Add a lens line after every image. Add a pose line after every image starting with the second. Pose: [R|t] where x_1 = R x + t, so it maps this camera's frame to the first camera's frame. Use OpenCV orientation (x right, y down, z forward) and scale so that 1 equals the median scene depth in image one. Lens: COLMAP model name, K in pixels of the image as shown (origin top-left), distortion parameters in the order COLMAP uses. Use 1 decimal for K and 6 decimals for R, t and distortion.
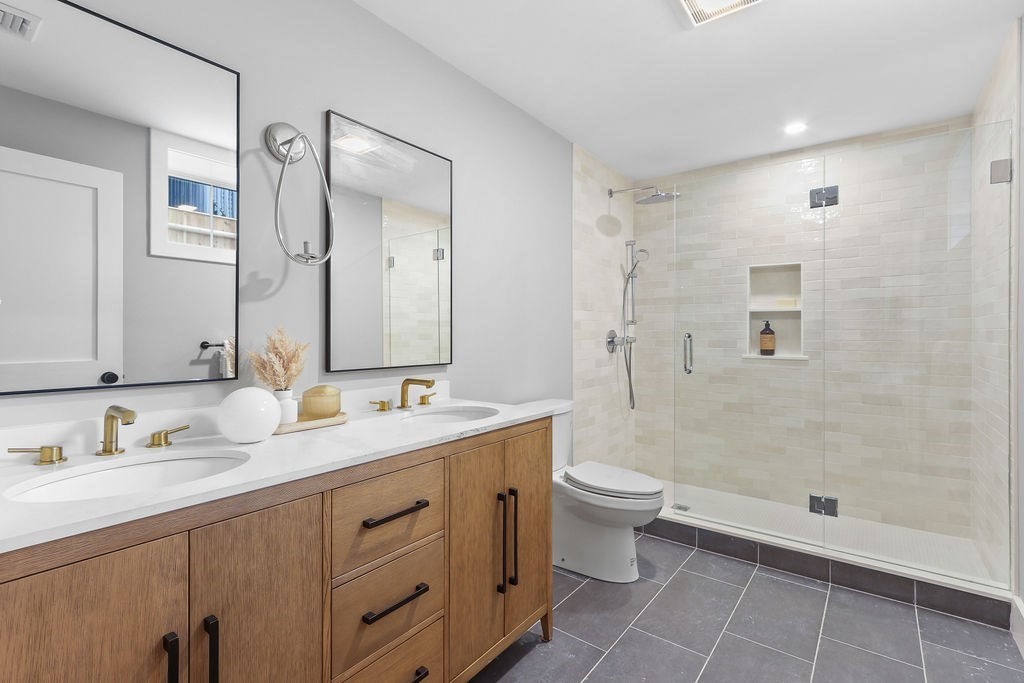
lens RADIAL K [[475.5, 0, 515.9], [0, 475.5, 336.4], [0, 0, 1]] dist [0.001430, 0.001207]
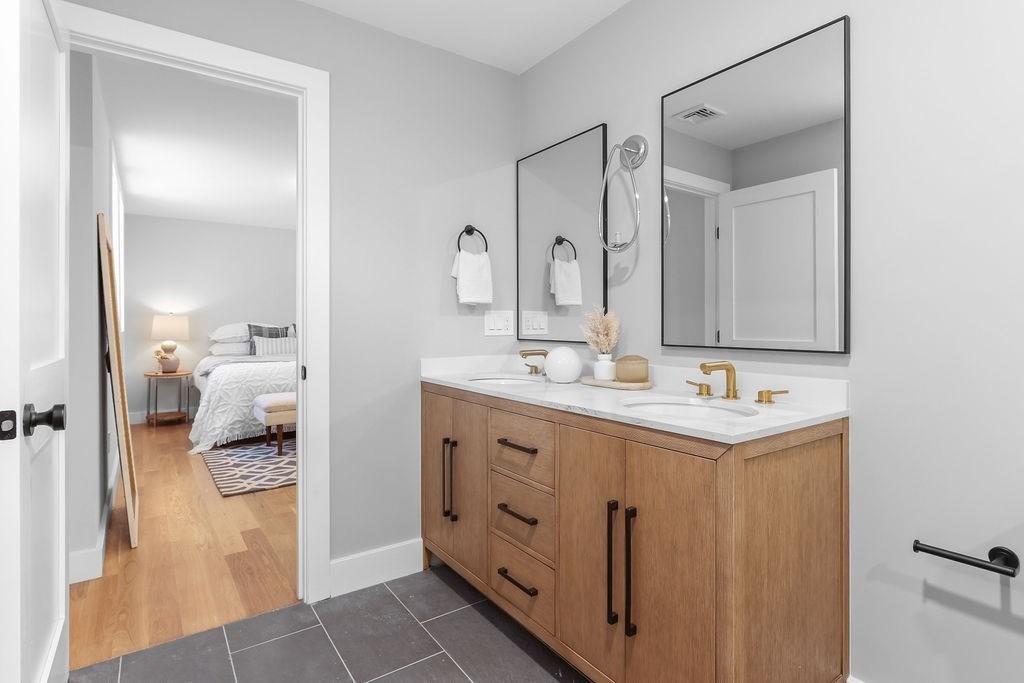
lens RADIAL K [[527.0, 0, 516.1], [0, 527.0, 334.4], [0, 0, 1]] dist [-0.007446, 0.000259]
pose [[-0.312990, 0.015312, -0.949633, 0.687193], [-0.002696, 0.999852, 0.017011, 0.026145], [0.949753, 0.007884, -0.312902, 0.891343]]
